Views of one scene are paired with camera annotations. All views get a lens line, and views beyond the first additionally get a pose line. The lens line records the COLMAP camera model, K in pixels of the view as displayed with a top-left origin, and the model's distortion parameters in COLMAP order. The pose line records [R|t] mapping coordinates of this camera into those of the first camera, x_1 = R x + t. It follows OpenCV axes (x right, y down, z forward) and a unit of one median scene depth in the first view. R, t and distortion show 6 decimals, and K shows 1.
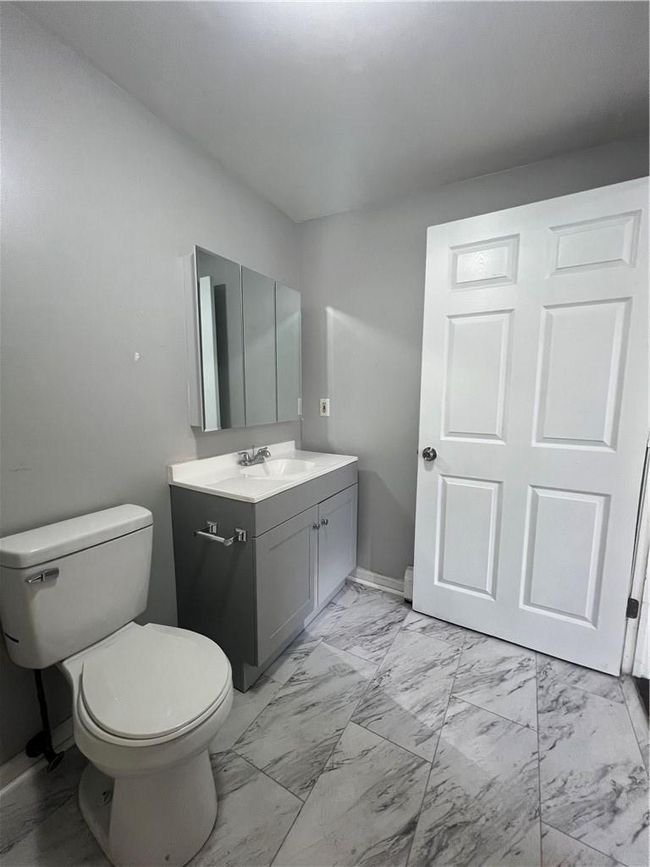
lens RADIAL K [[347.8, 0, 326.6], [0, 347.8, 435.7], [0, 0, 1]] dist [0.000356, 0.000023]
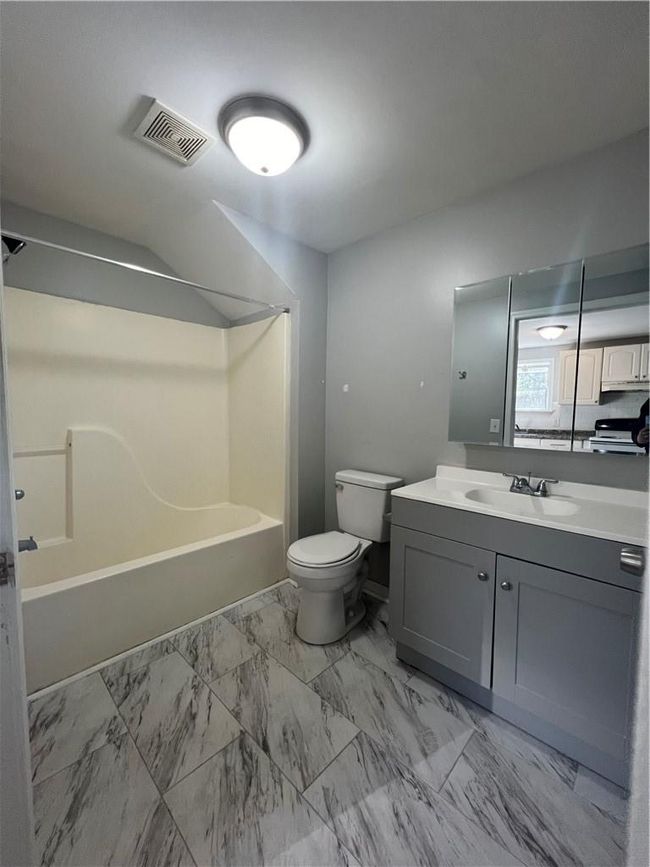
lens RADIAL K [[346.6, 0, 327.9], [0, 346.6, 432.0], [0, 0, 1]] dist [-0.001908, -0.000268]
pose [[-0.239421, 0.049019, -0.969678, 1.008516], [-0.141381, 0.986319, 0.084768, -0.098501], [0.960567, 0.157389, -0.229216, 0.995476]]
